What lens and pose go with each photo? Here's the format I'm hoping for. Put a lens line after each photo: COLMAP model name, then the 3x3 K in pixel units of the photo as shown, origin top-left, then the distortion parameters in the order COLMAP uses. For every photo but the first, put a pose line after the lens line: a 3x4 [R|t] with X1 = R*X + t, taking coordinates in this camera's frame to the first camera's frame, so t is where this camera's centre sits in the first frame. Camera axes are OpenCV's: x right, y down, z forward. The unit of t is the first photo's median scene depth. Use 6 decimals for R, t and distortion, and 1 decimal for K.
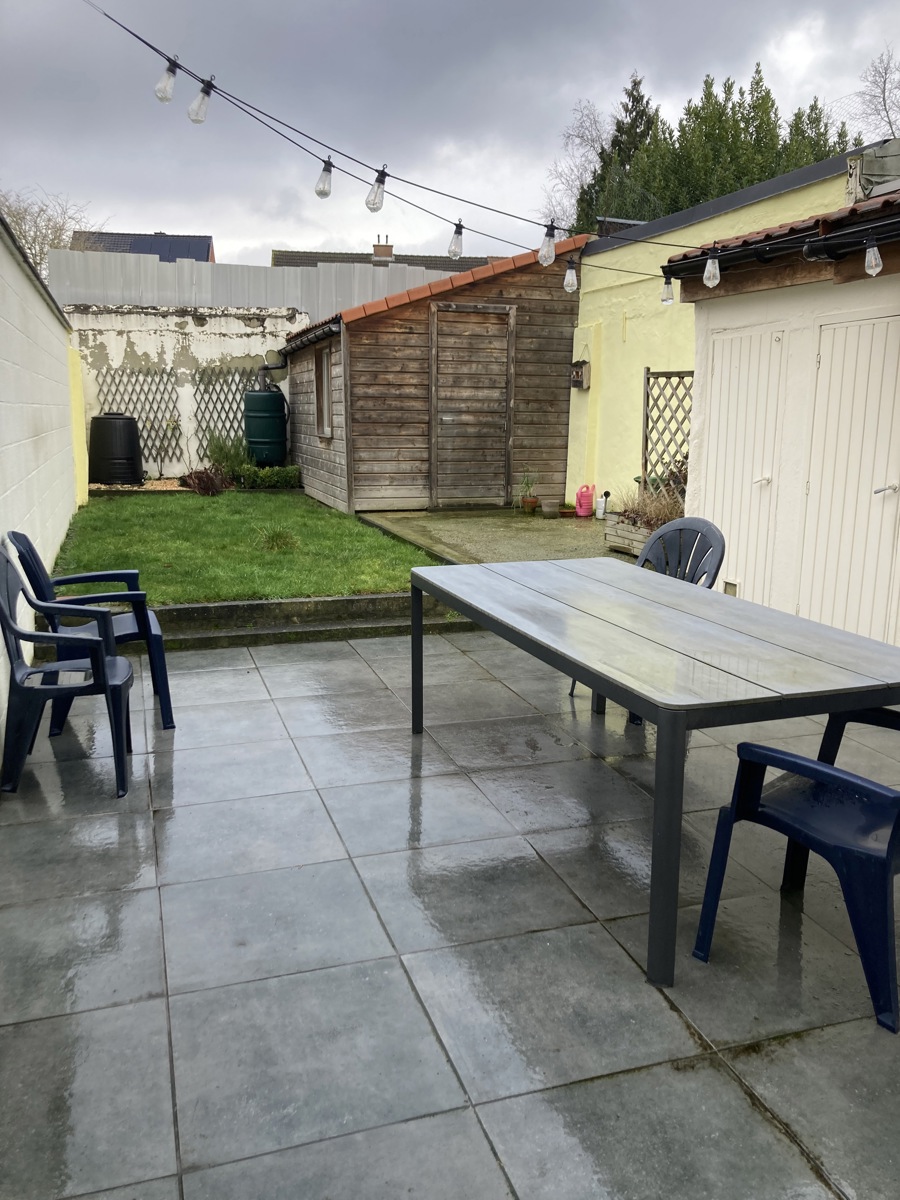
lens RADIAL K [[997.9, 0, 450.1], [0, 997.9, 604.9], [0, 0, 1]] dist [0.042360, -0.043679]
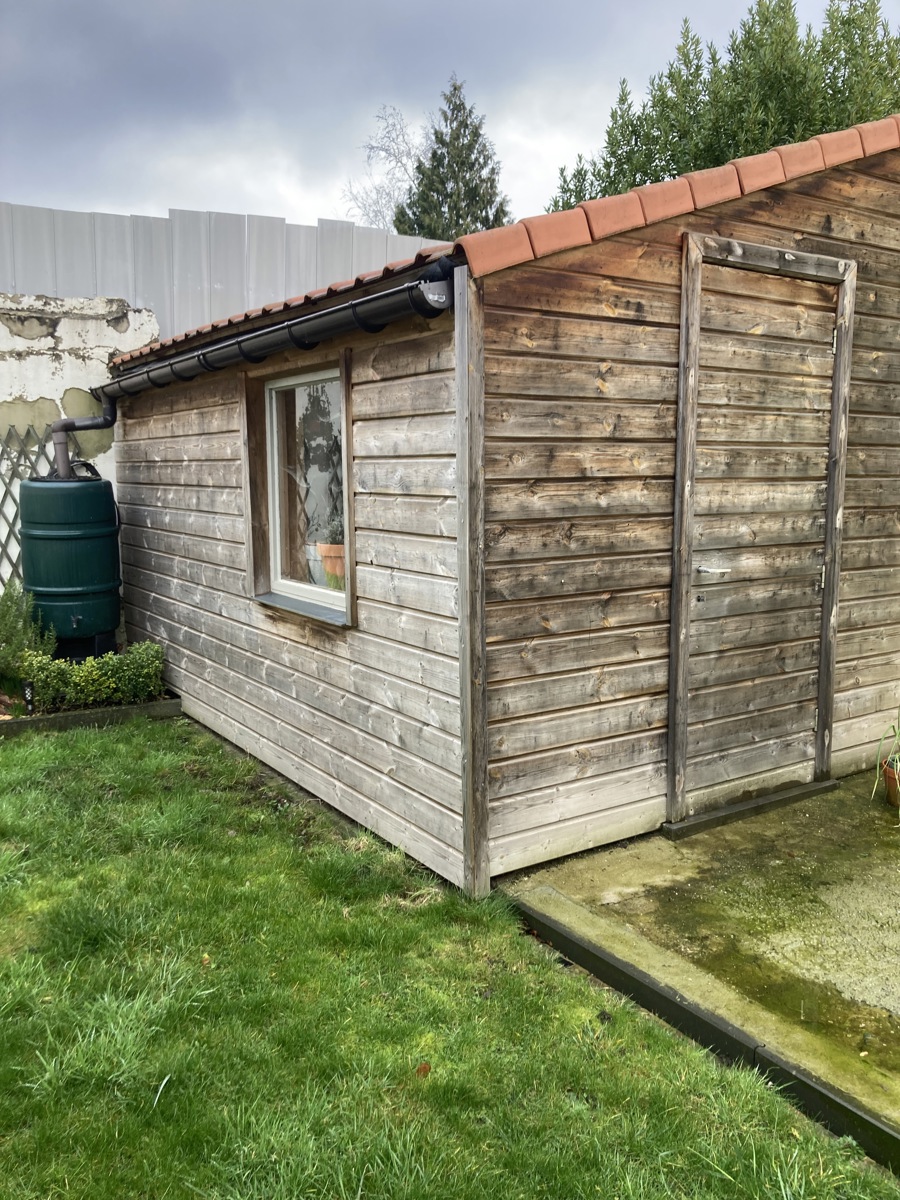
lens RADIAL K [[997.9, 0, 451.5], [0, 997.9, 593.5], [0, 0, 1]] dist [0.042360, -0.043679]
pose [[0.962595, -0.048109, 0.266640, -0.184393], [0.065103, 0.996347, -0.055259, -0.164653], [-0.263007, 0.070551, 0.962211, 0.687839]]
